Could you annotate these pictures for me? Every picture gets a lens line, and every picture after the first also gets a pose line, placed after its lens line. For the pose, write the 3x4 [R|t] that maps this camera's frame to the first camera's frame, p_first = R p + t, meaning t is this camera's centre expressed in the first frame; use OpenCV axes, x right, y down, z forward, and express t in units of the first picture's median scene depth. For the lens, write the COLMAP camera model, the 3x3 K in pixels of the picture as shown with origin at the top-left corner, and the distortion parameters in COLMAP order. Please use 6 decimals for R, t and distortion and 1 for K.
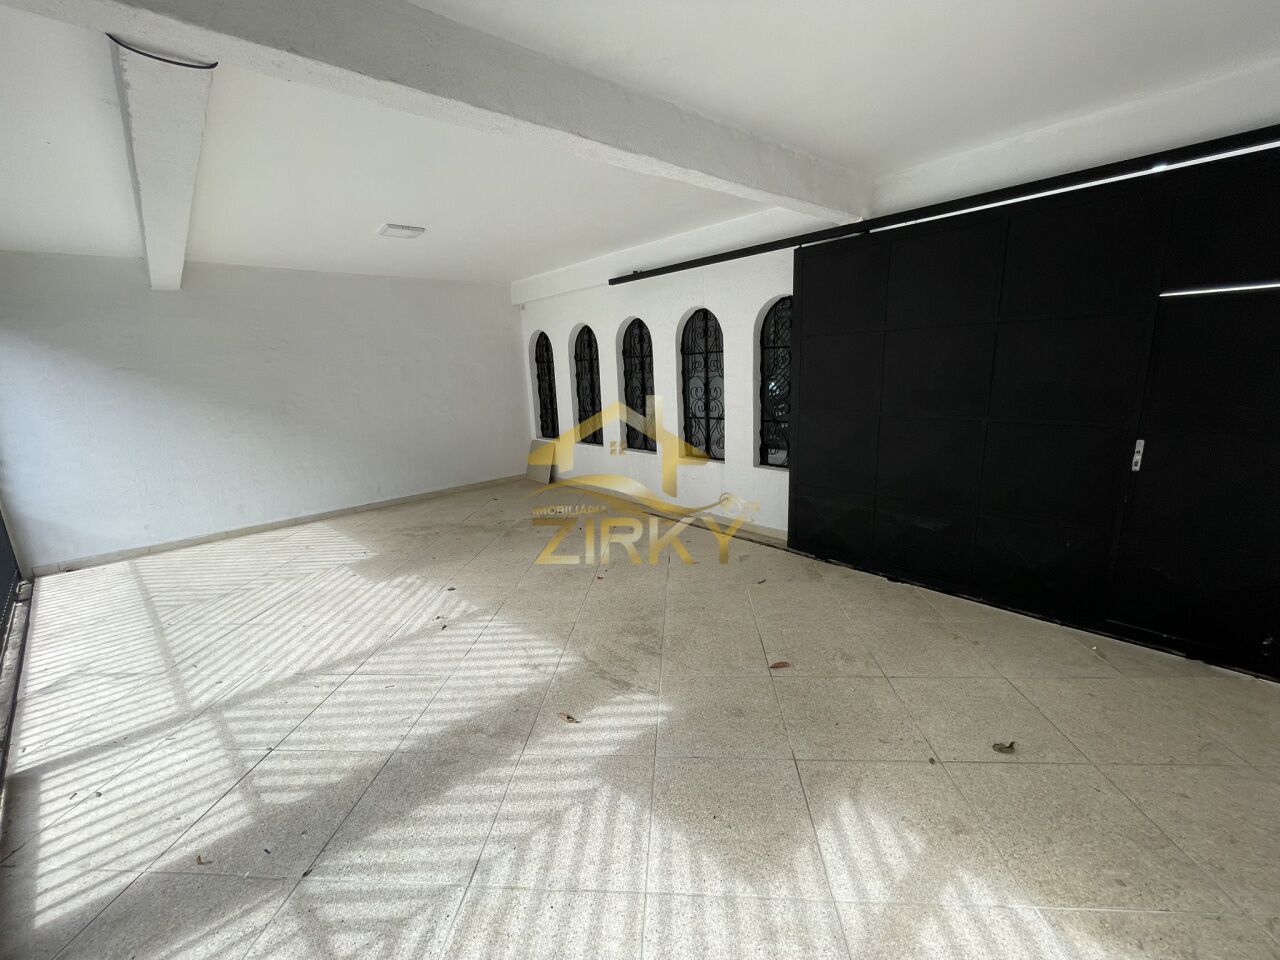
lens RADIAL K [[518.5, 0, 640.0], [0, 518.5, 480.0], [0, 0, 1]] dist [0.000566, 0.000170]
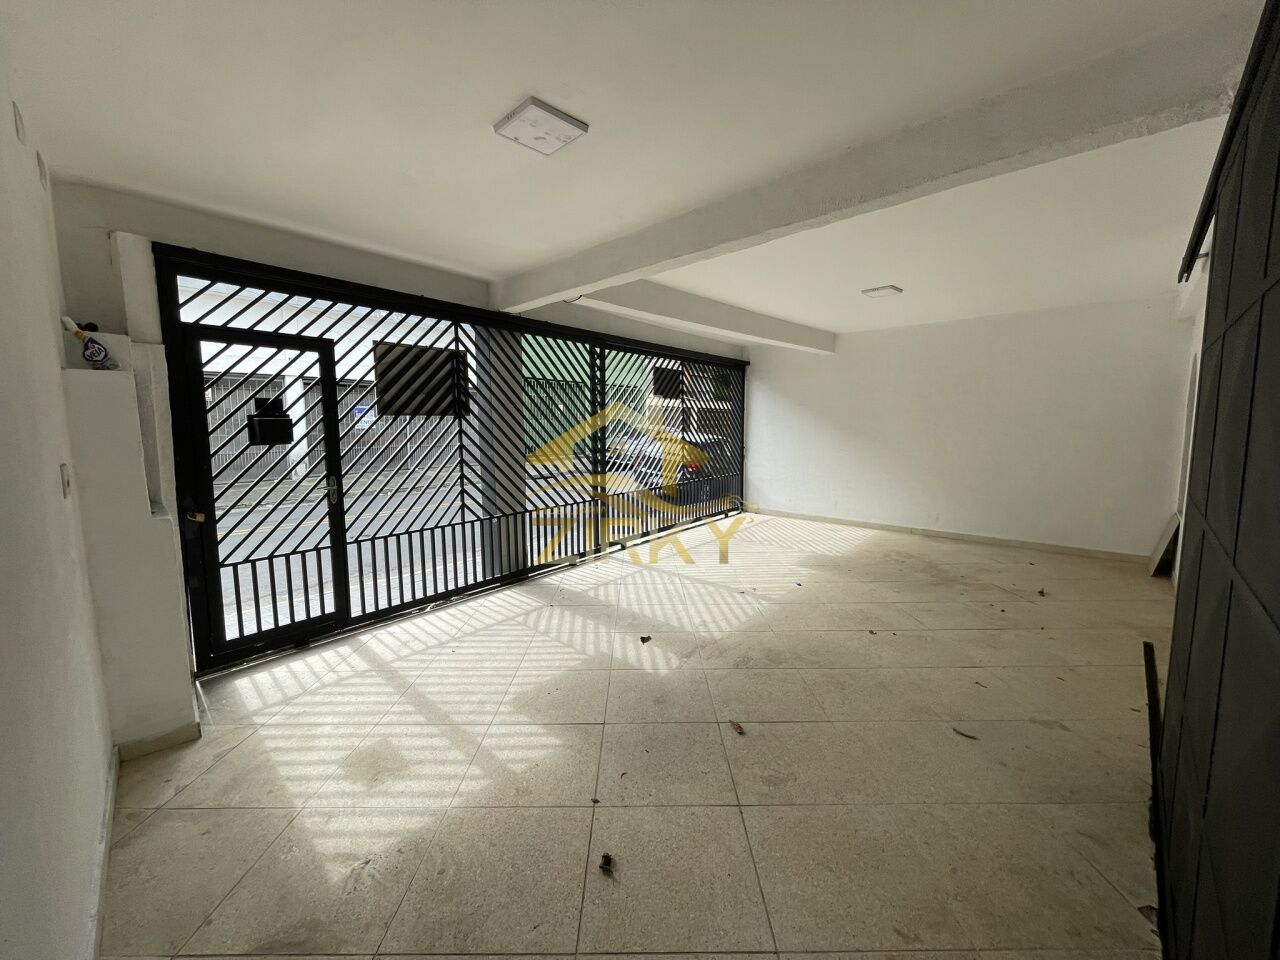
lens RADIAL K [[518.5, 0, 640.0], [0, 518.5, 480.0], [0, 0, 1]] dist [0.000566, 0.000170]
pose [[0.078091, 0.151353, -0.985390, 1.310042], [-0.215906, 0.967519, 0.131498, -0.183690], [0.973286, 0.202482, 0.108233, 0.762777]]
